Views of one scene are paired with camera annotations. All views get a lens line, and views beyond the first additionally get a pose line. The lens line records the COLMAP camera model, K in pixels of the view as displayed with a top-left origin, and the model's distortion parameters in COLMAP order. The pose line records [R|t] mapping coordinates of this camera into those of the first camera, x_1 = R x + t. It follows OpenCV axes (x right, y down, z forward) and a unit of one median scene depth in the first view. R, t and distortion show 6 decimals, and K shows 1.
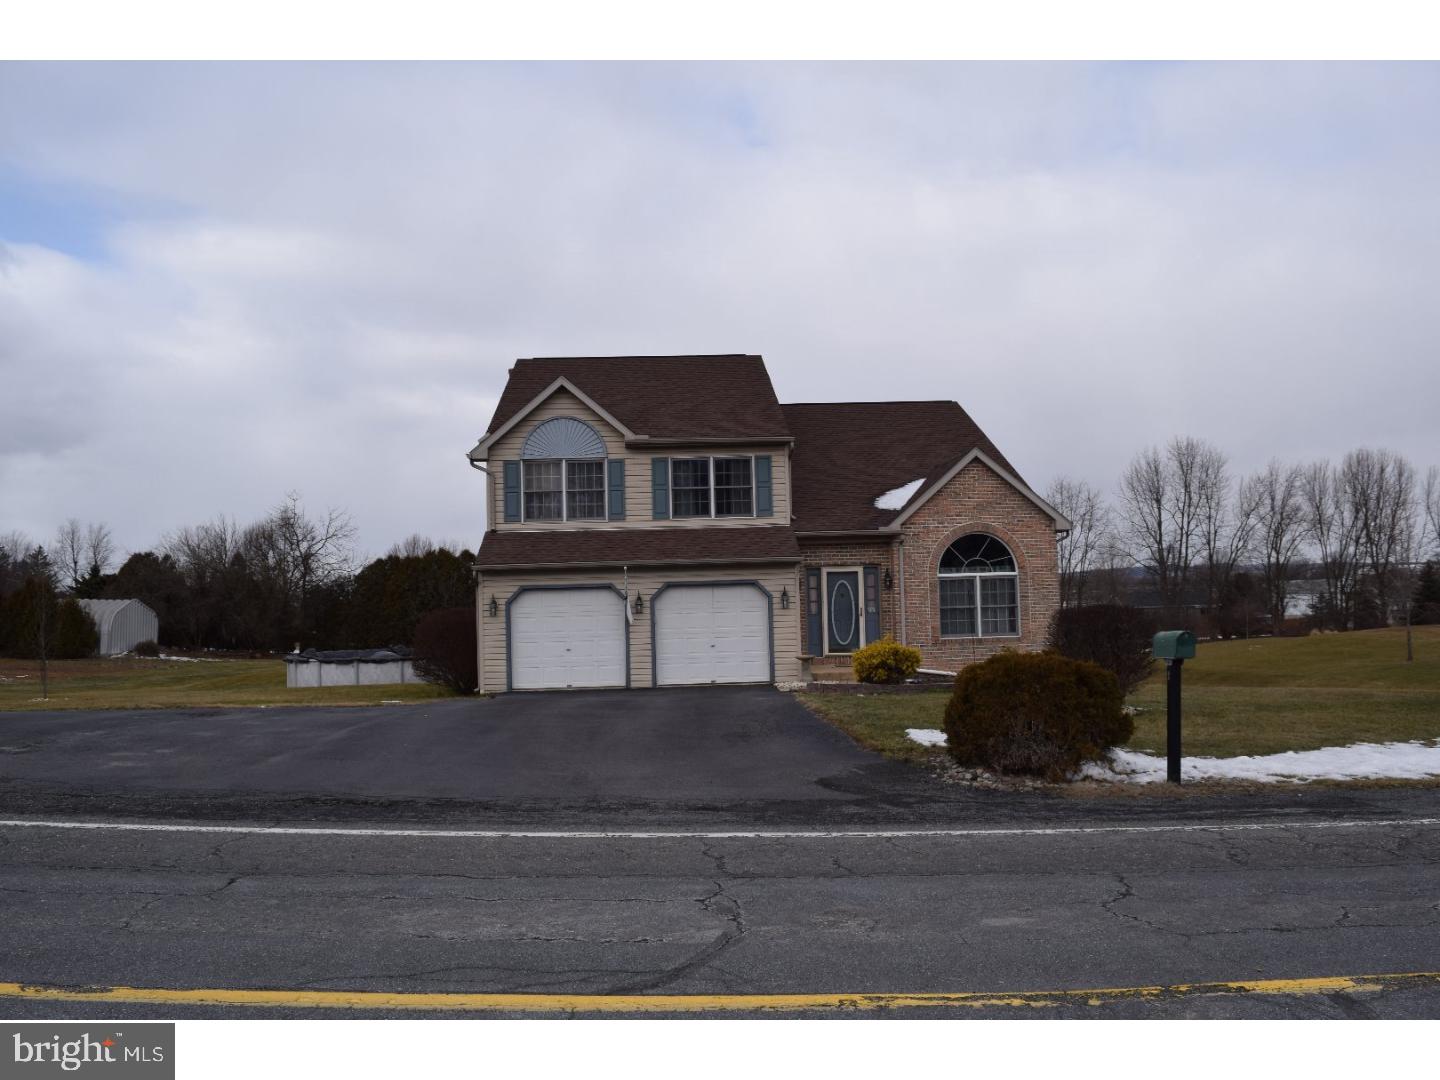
lens RADIAL K [[1126.5, 0, 720.0], [0, 1126.5, 540.0], [0, 0, 1]] dist [-0.087331, 0.006199]
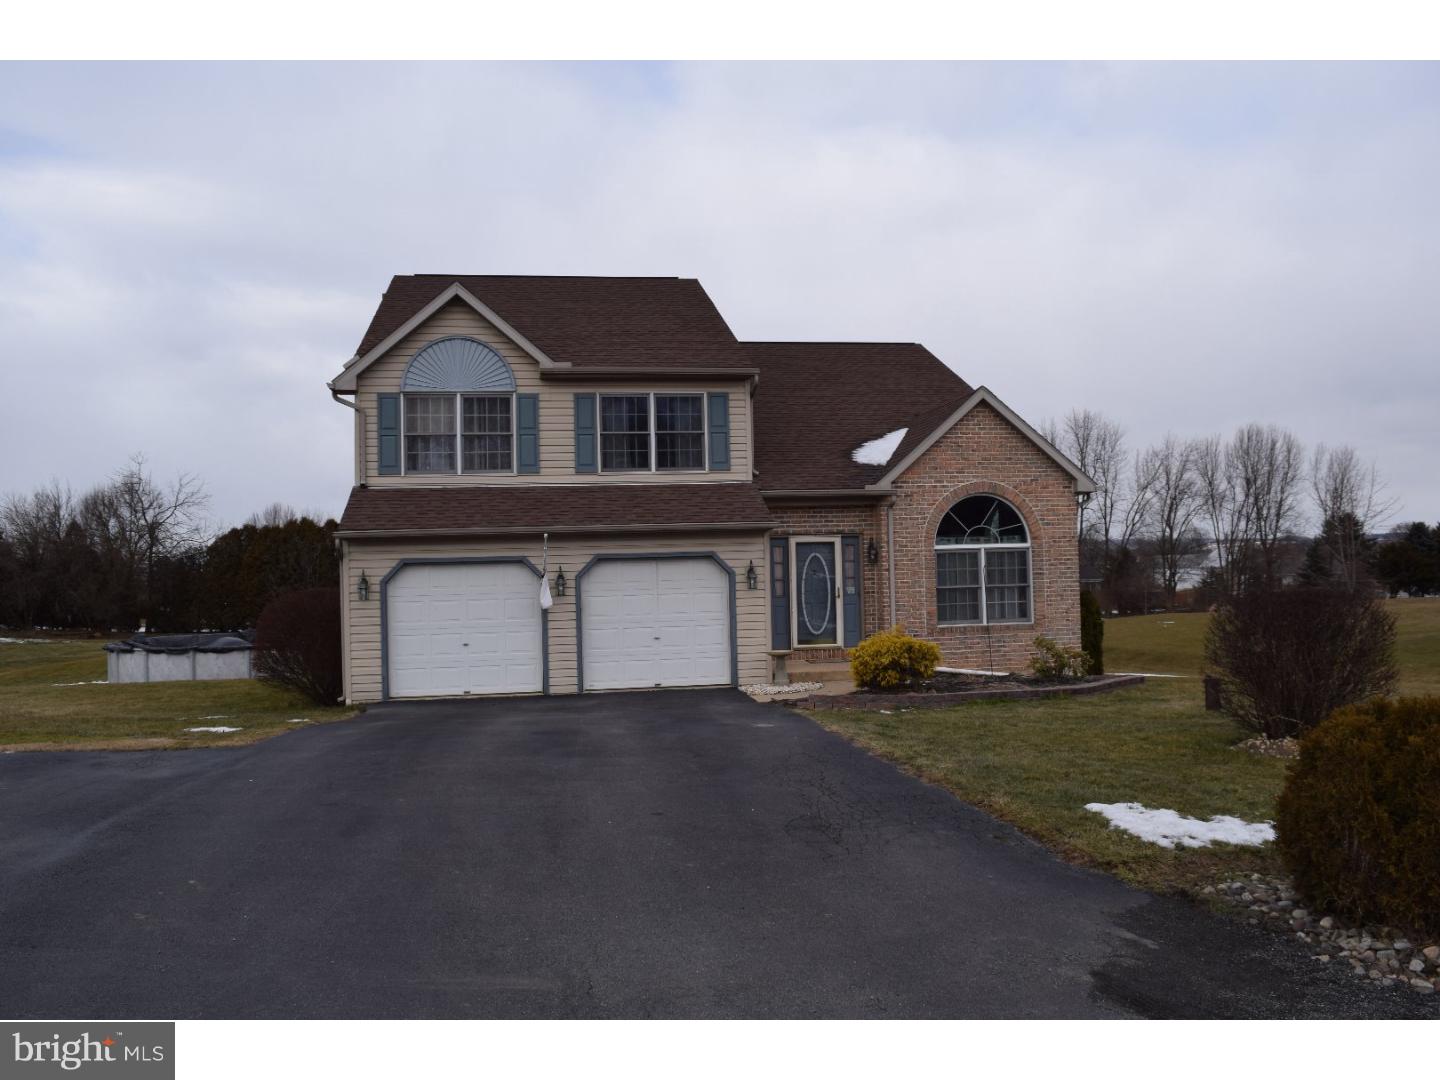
lens RADIAL K [[1126.5, 0, 720.0], [0, 1126.5, 540.0], [0, 0, 1]] dist [-0.087331, 0.006199]
pose [[0.993718, 0.004096, 0.111841, -0.046820], [-0.006779, 0.999698, 0.023624, 0.008530], [-0.111710, -0.024234, 0.993445, 0.223267]]
